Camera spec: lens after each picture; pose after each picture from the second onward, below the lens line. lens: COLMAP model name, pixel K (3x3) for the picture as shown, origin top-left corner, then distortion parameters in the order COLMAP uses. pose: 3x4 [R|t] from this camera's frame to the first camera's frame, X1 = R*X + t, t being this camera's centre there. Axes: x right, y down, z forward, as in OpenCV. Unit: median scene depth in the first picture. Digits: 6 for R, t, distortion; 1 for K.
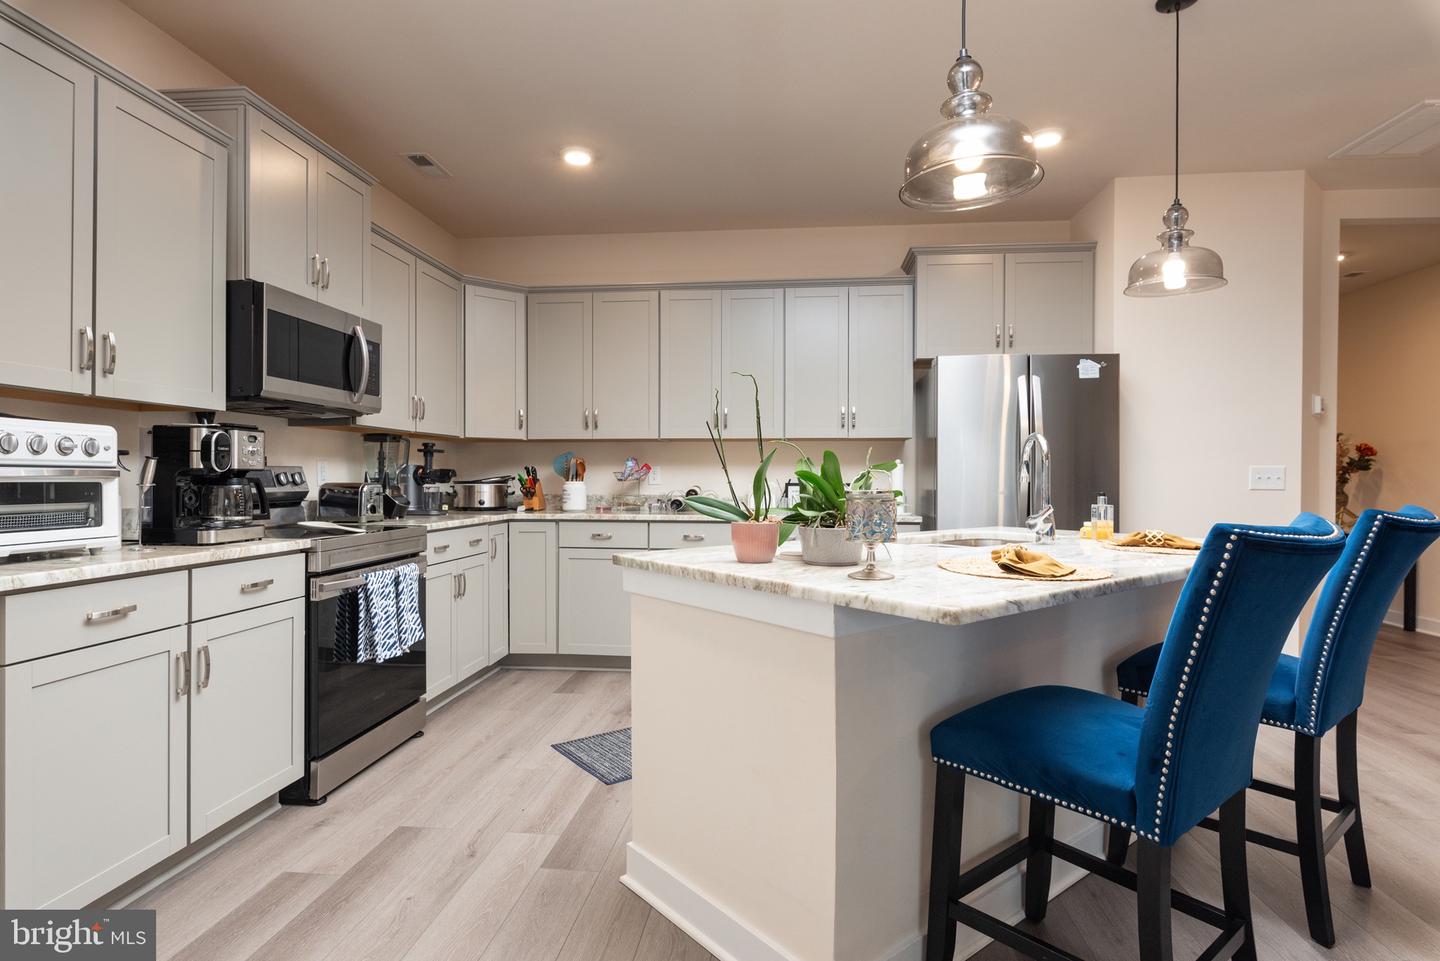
lens RADIAL K [[777.4, 0, 731.0], [0, 777.4, 479.5], [0, 0, 1]] dist [0.002908, 0.000961]
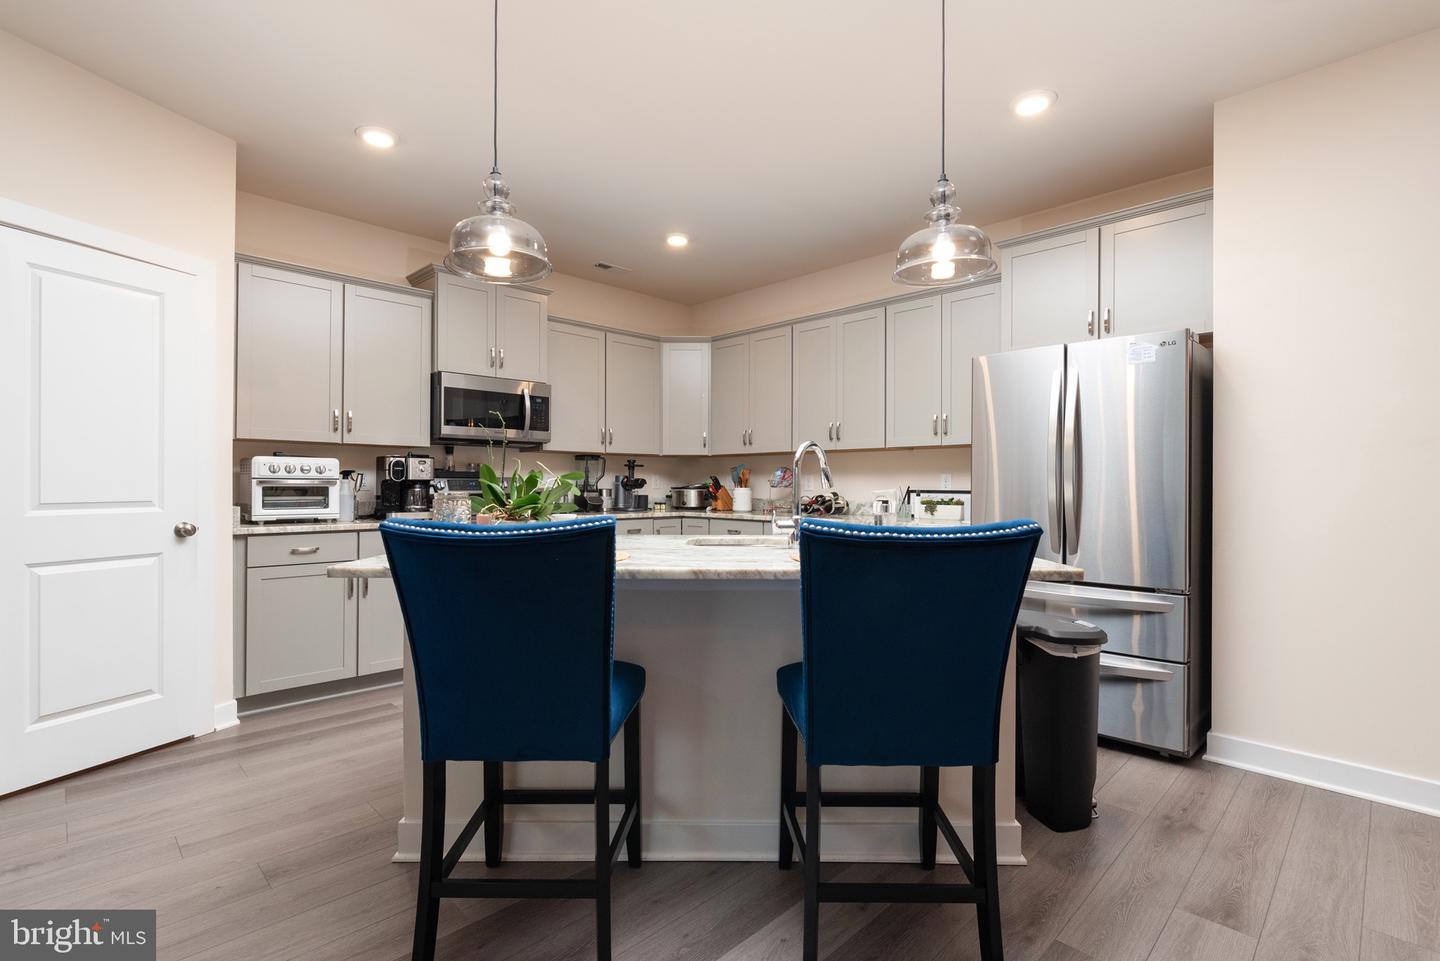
lens RADIAL K [[687.0, 0, 694.9], [0, 687.0, 487.4], [0, 0, 1]] dist [0.005570, 0.000827]
pose [[0.755460, 0.003410, -0.655186, 0.707044], [-0.003290, 0.999994, 0.001411, 0.000274], [0.655187, 0.001090, 0.755466, 0.178549]]
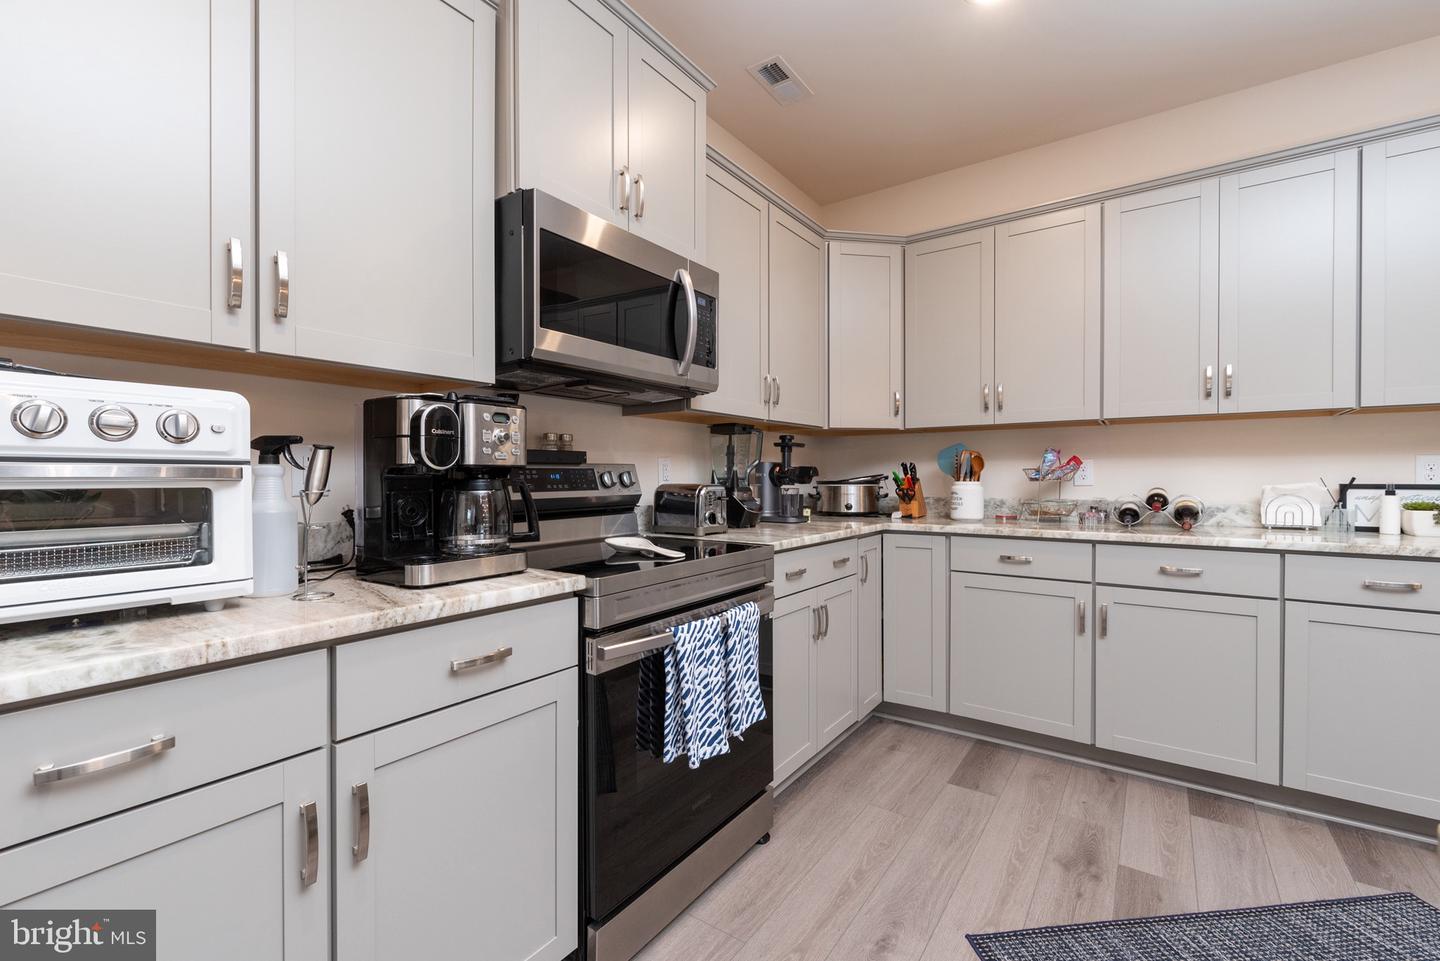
lens RADIAL K [[634.7, 0, 709.2], [0, 634.7, 481.5], [0, 0, 1]] dist [-0.002345, -0.000085]
pose [[0.864843, 0.000805, -0.502042, -0.163931], [0.002049, 0.999985, 0.005133, -0.001883], [0.502039, -0.005468, 0.864828, 0.508645]]
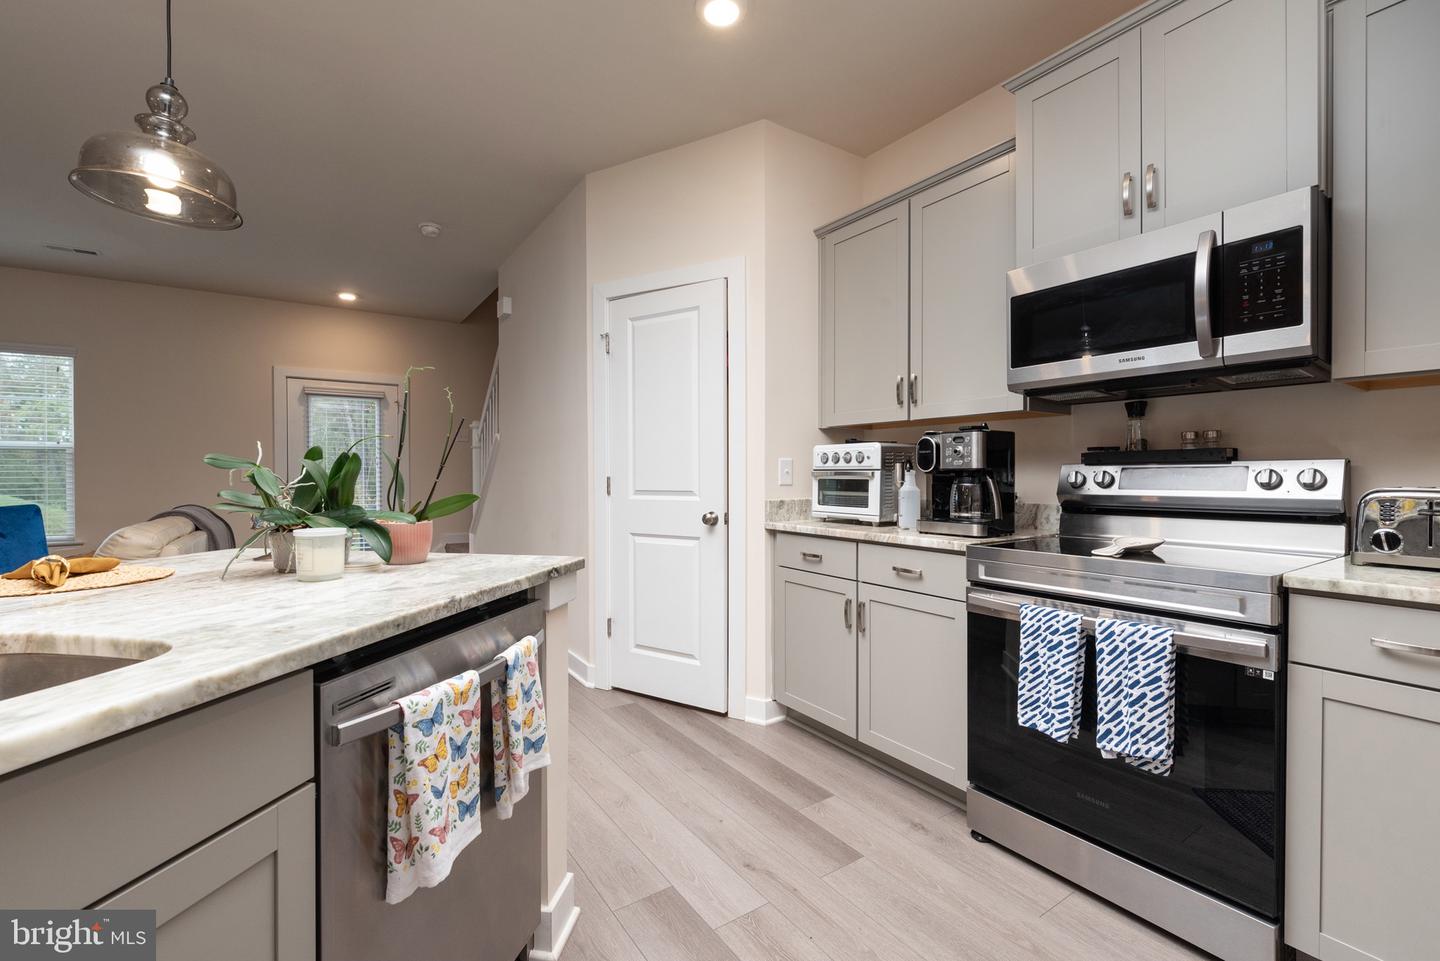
lens RADIAL K [[634.7, 0, 720.3], [0, 634.7, 479.3], [0, 0, 1]] dist [-0.002345, -0.000085]
pose [[-0.780126, 0.003333, -0.625613, 0.138184], [-0.001860, 0.999969, 0.007646, -0.003776], [0.625619, 0.007128, -0.780096, 1.176174]]
